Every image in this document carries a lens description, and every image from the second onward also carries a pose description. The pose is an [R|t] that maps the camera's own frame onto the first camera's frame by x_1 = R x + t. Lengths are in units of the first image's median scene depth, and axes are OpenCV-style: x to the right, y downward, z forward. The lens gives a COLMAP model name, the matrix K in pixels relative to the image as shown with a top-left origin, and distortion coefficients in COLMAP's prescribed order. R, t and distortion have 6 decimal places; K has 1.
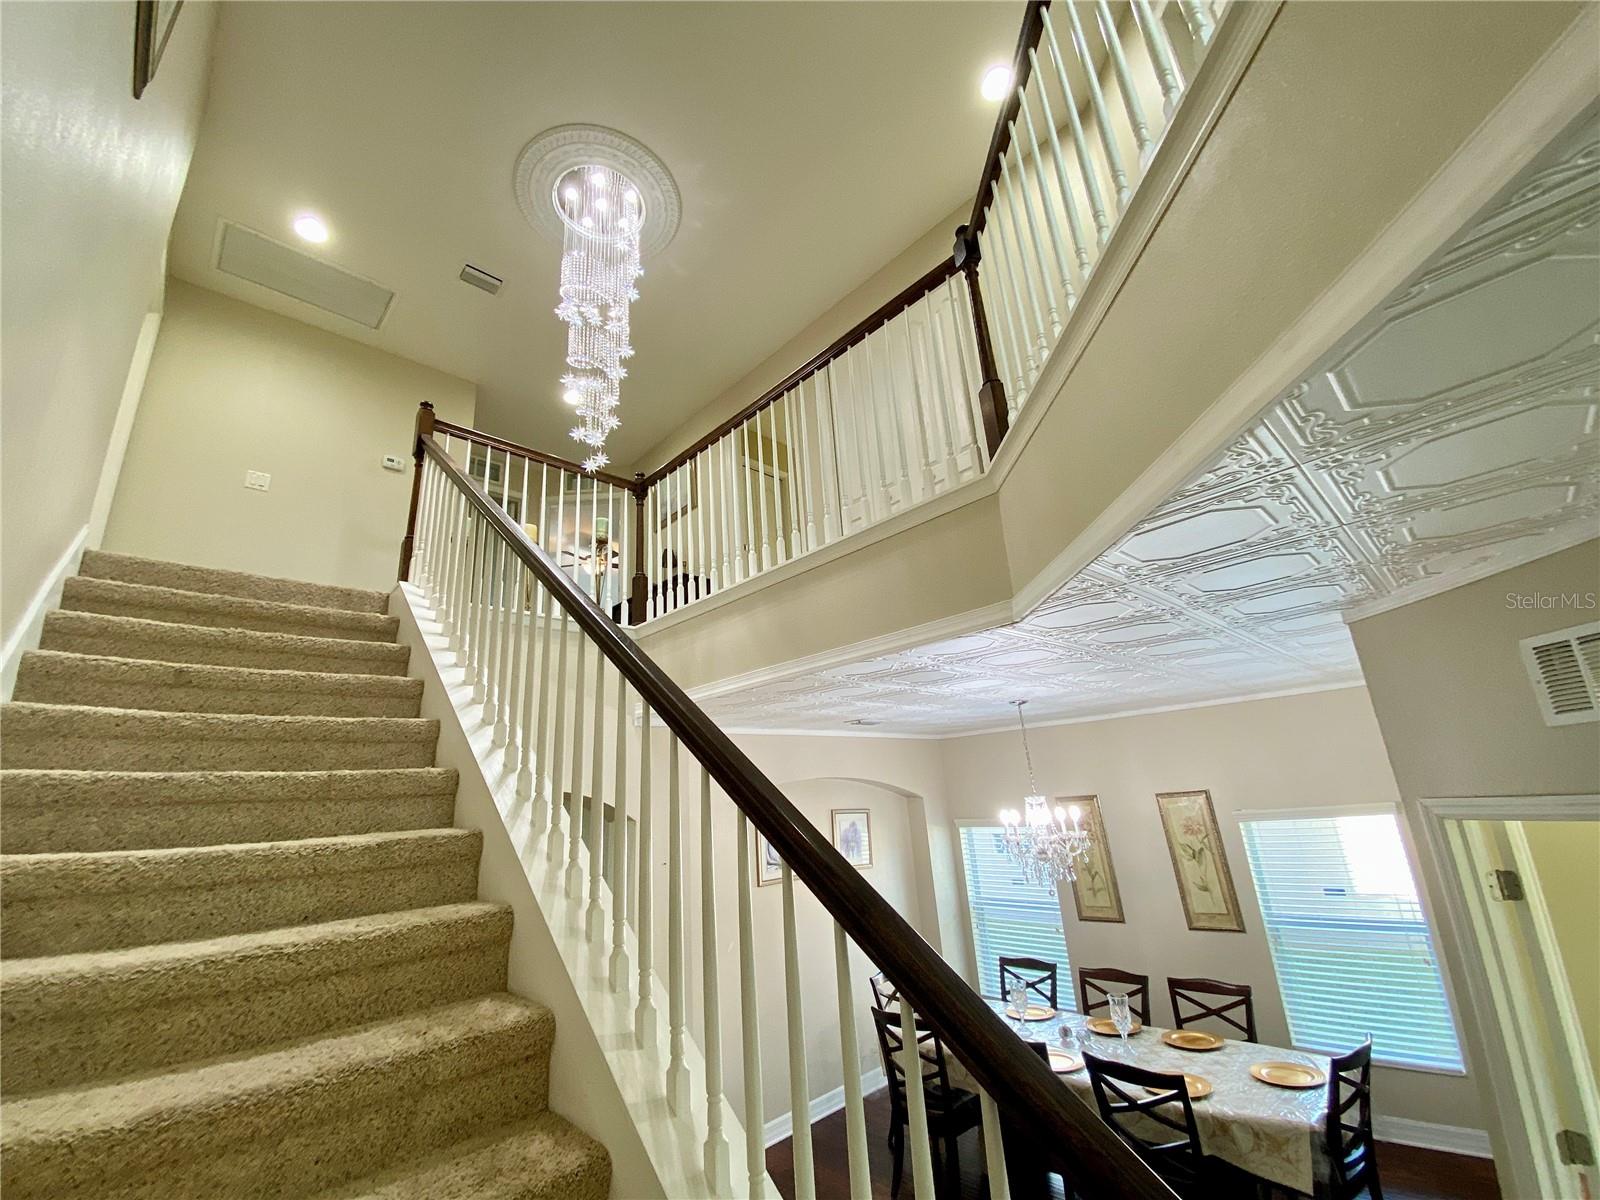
lens RADIAL K [[650.2, 0, 798.8], [0, 650.2, 604.7], [0, 0, 1]] dist [0.003852, -0.000414]
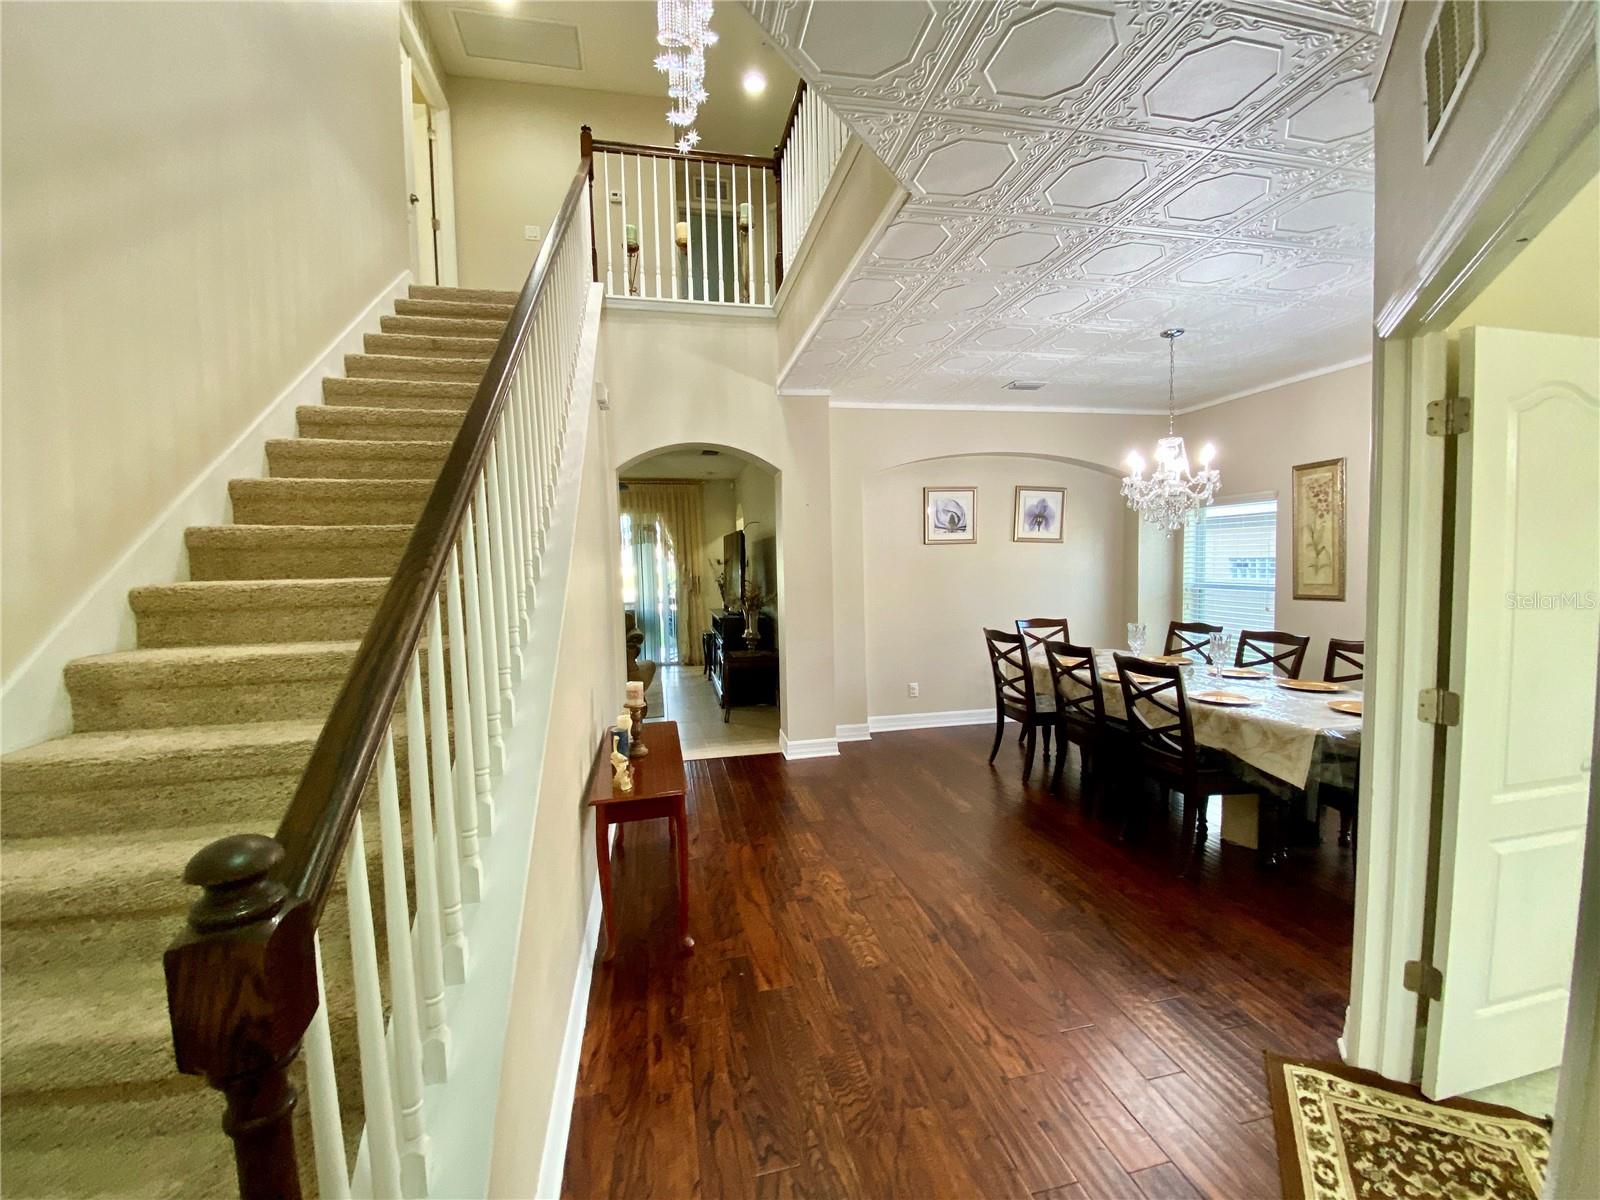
lens RADIAL K [[650.2, 0, 802.4], [0, 650.2, 604.5], [0, 0, 1]] dist [0.003852, -0.000414]
pose [[0.848965, 0.080407, -0.522296, 0.507605], [0.120975, 0.932538, 0.340202, 0.167708], [0.514415, -0.352005, 0.781965, -0.066807]]
